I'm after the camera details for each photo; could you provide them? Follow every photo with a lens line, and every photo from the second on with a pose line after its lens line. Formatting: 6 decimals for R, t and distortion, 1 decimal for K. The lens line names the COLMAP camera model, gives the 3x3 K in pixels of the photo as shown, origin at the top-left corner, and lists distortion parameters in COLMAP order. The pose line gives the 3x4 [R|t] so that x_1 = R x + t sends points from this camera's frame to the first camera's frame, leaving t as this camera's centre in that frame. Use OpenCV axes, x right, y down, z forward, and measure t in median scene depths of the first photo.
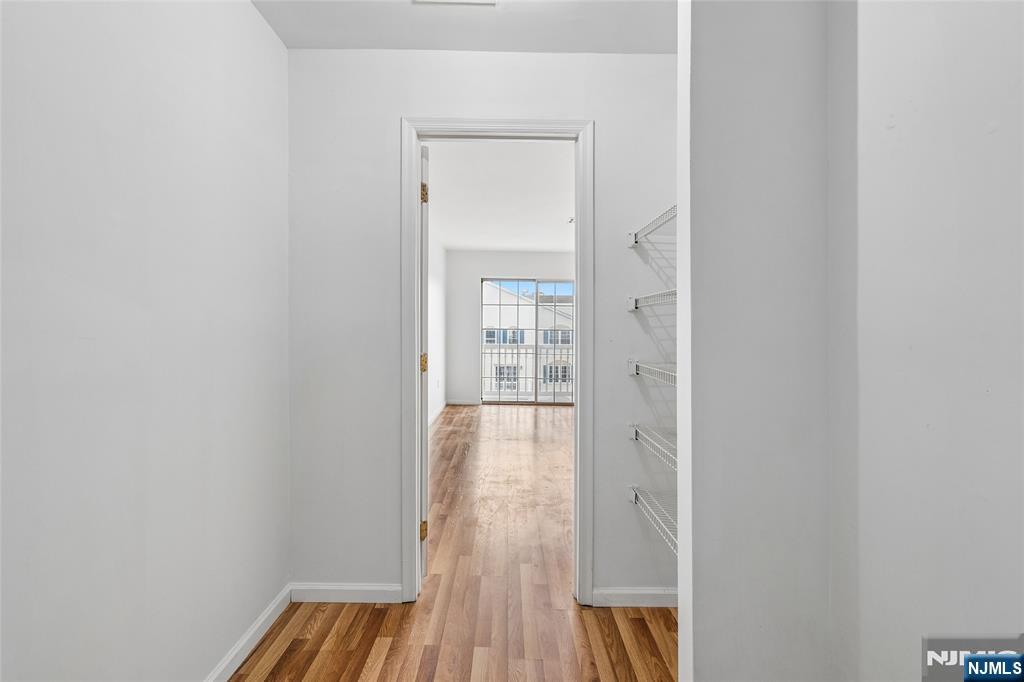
lens RADIAL K [[463.2, 0, 513.1], [0, 463.2, 329.1], [0, 0, 1]] dist [-0.006527, 0.002820]
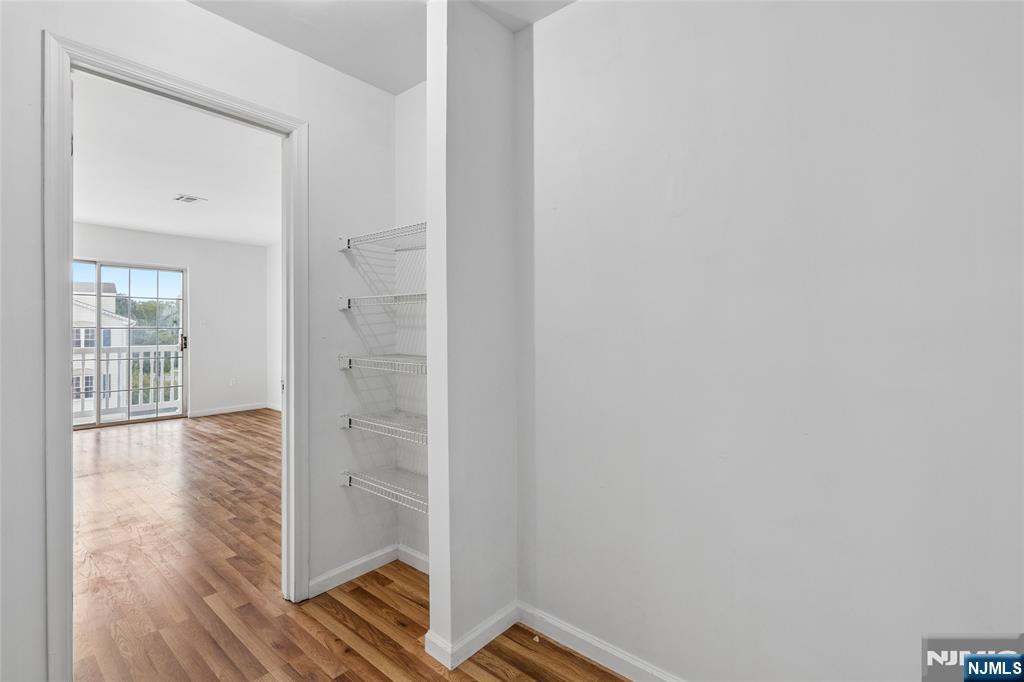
lens RADIAL K [[463.2, 0, 509.0], [0, 463.2, 326.4], [0, 0, 1]] dist [-0.006527, 0.002820]
pose [[0.654391, -0.006647, 0.756127, -0.298754], [0.005223, 0.999977, 0.004270, -0.003160], [-0.756138, 0.001155, 0.654411, -0.001544]]
